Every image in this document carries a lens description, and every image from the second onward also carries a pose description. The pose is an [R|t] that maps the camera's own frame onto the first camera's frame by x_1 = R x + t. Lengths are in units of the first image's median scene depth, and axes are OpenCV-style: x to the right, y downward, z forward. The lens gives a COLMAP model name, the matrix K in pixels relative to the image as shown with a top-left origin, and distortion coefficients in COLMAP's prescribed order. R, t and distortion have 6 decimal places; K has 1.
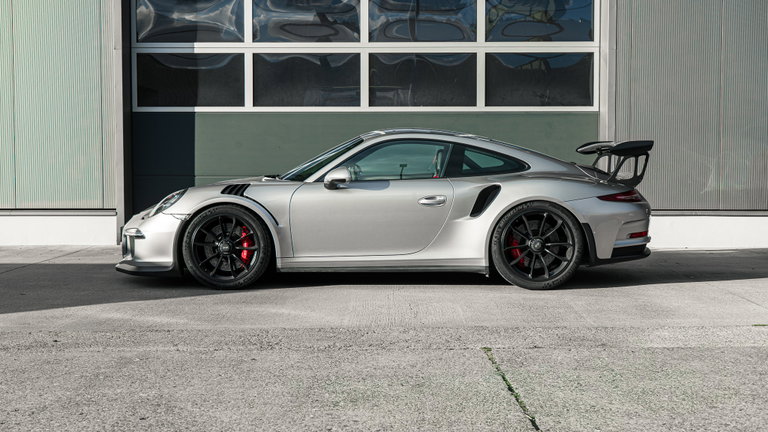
lens RADIAL K [[1055.5, 0, 384.0], [0, 1055.5, 216.0], [0, 0, 1]] dist [-0.002904, -0.040308]
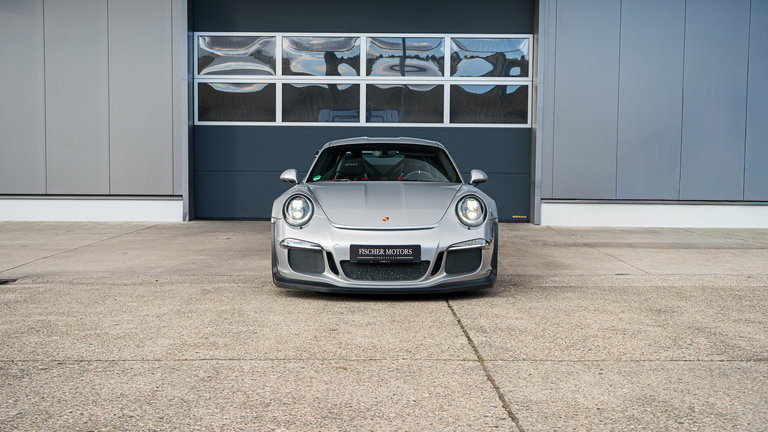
lens RADIAL K [[846.7, 0, 384.0], [0, 846.7, 216.0], [0, 0, 1]] dist [-0.001185, 0.002744]
pose [[0.999956, 0.007582, 0.005573, 0.005944], [-0.007661, 0.999869, 0.014261, 0.003611], [-0.005464, -0.014303, 0.999883, -0.157953]]
